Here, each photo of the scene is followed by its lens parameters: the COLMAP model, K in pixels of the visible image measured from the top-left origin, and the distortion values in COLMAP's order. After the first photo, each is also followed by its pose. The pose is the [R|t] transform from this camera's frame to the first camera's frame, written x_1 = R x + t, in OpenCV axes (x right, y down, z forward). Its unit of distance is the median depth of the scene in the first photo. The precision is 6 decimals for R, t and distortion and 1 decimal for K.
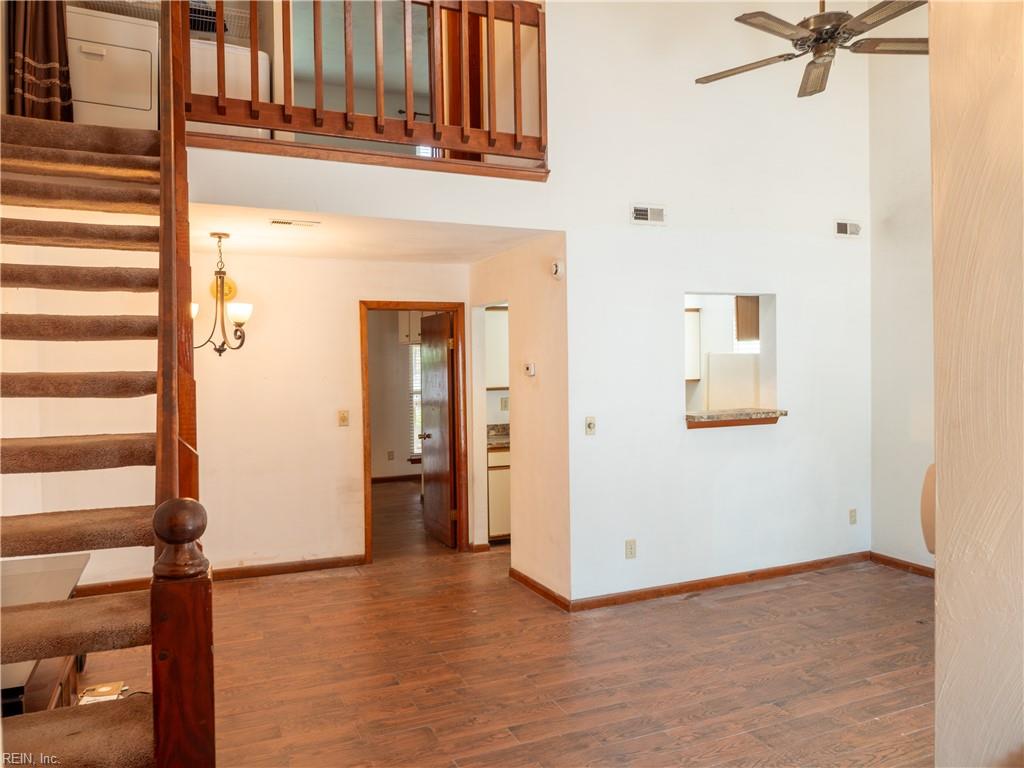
lens RADIAL K [[727.3, 0, 508.6], [0, 727.3, 382.3], [0, 0, 1]] dist [-0.026411, 0.013398]
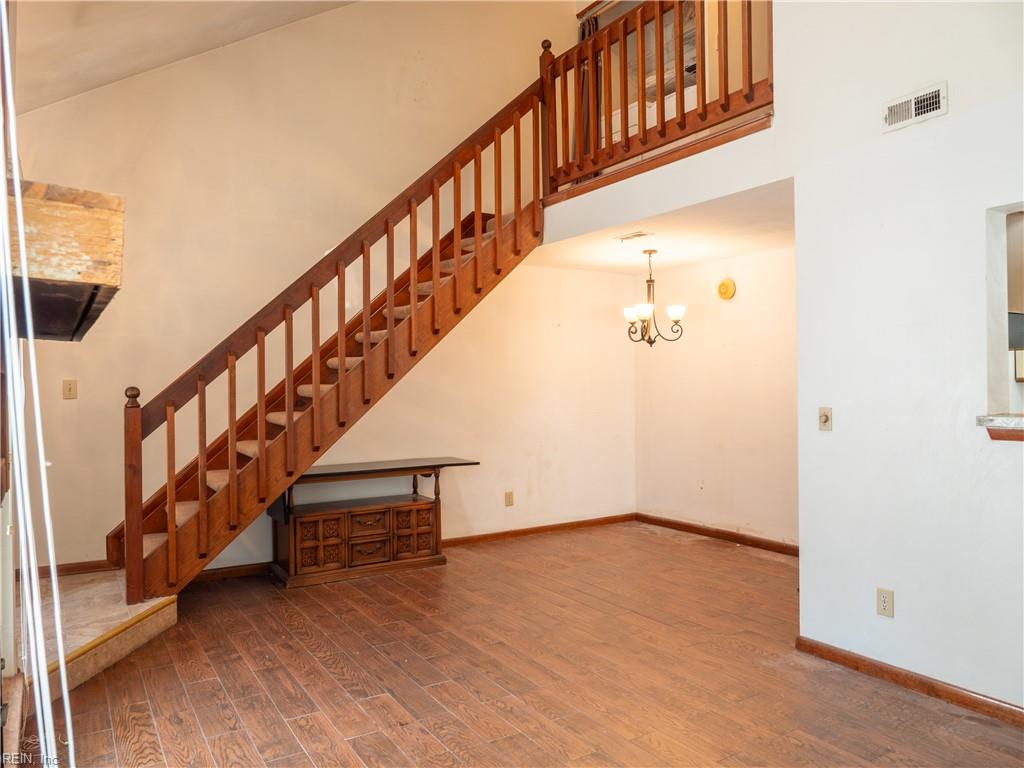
lens RADIAL K [[727.3, 0, 508.5], [0, 727.3, 383.9], [0, 0, 1]] dist [-0.026411, 0.013398]
pose [[0.156156, 0.012247, -0.987657, 0.851374], [-0.016763, 0.999812, 0.009747, 0.021676], [0.987590, 0.015034, 0.156332, 0.575521]]
